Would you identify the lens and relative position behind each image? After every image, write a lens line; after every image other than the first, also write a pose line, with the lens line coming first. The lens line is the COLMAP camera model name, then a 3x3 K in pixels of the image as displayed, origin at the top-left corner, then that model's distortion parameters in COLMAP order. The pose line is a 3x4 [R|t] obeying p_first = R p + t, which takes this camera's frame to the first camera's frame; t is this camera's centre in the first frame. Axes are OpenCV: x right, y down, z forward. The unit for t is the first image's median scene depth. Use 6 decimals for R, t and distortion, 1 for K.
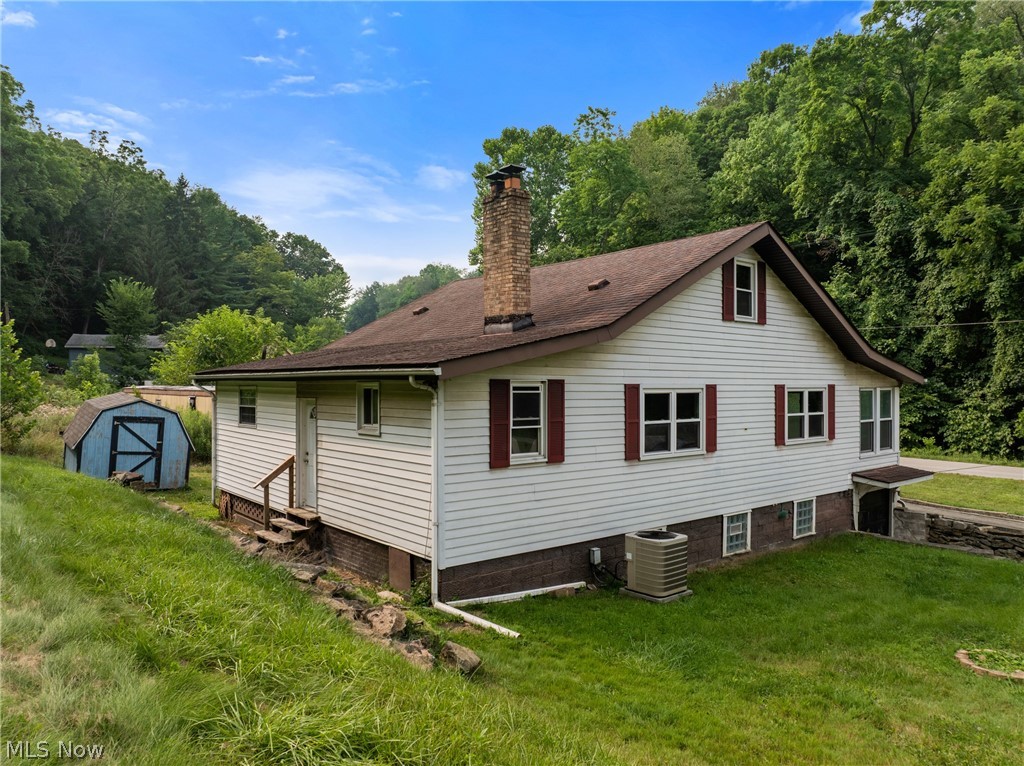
lens RADIAL K [[721.2, 0, 515.7], [0, 721.2, 381.6], [0, 0, 1]] dist [-0.044366, 0.024625]
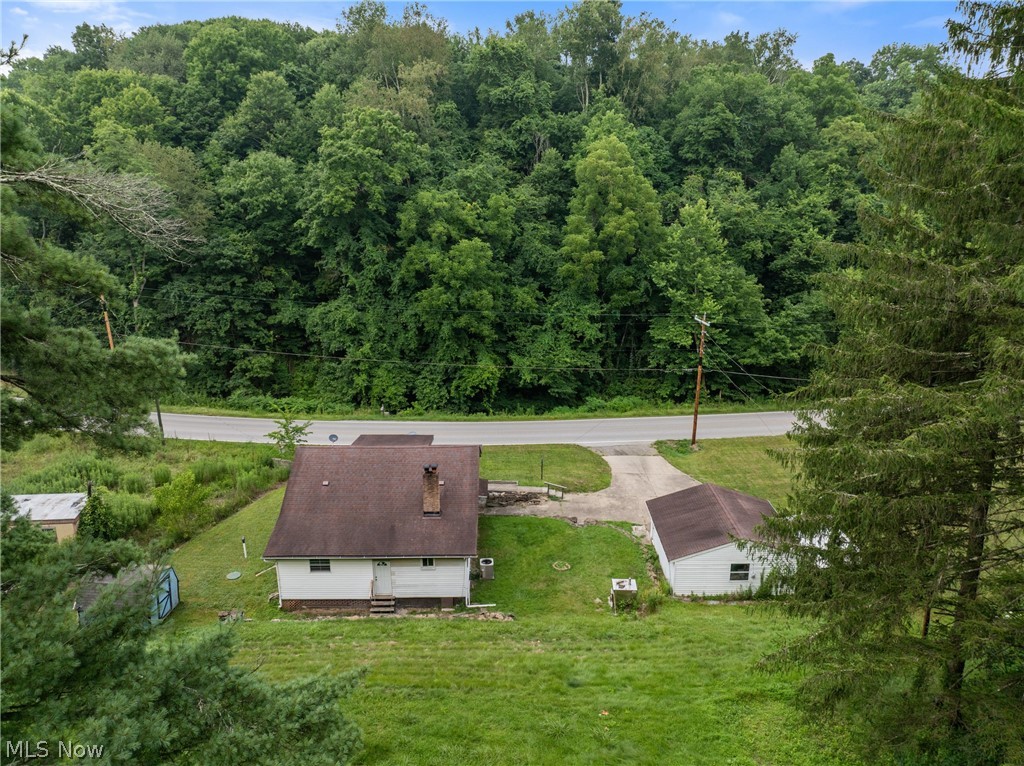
lens RADIAL K [[702.7, 0, 498.1], [0, 702.7, 407.2], [0, 0, 1]] dist [-0.035152, 0.000236]
pose [[0.630705, -0.250521, 0.734473, -1.610112], [-0.000701, 0.946274, 0.323366, -1.235957], [-0.776023, -0.204463, 0.596644, -0.747899]]
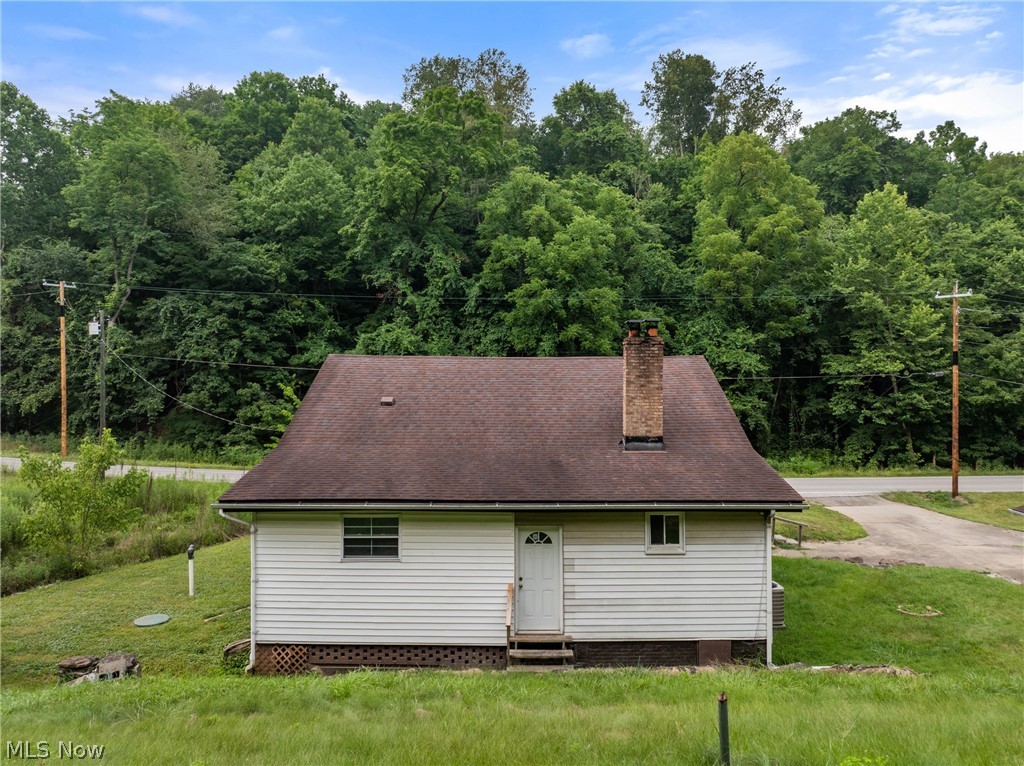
lens RADIAL K [[721.2, 0, 515.7], [0, 721.2, 381.6], [0, 0, 1]] dist [-0.044366, 0.024625]
pose [[0.641186, -0.004035, 0.767375, -0.952332], [-0.003580, 0.999960, 0.008249, -0.165603], [-0.767378, -0.008037, 0.641145, 0.316579]]
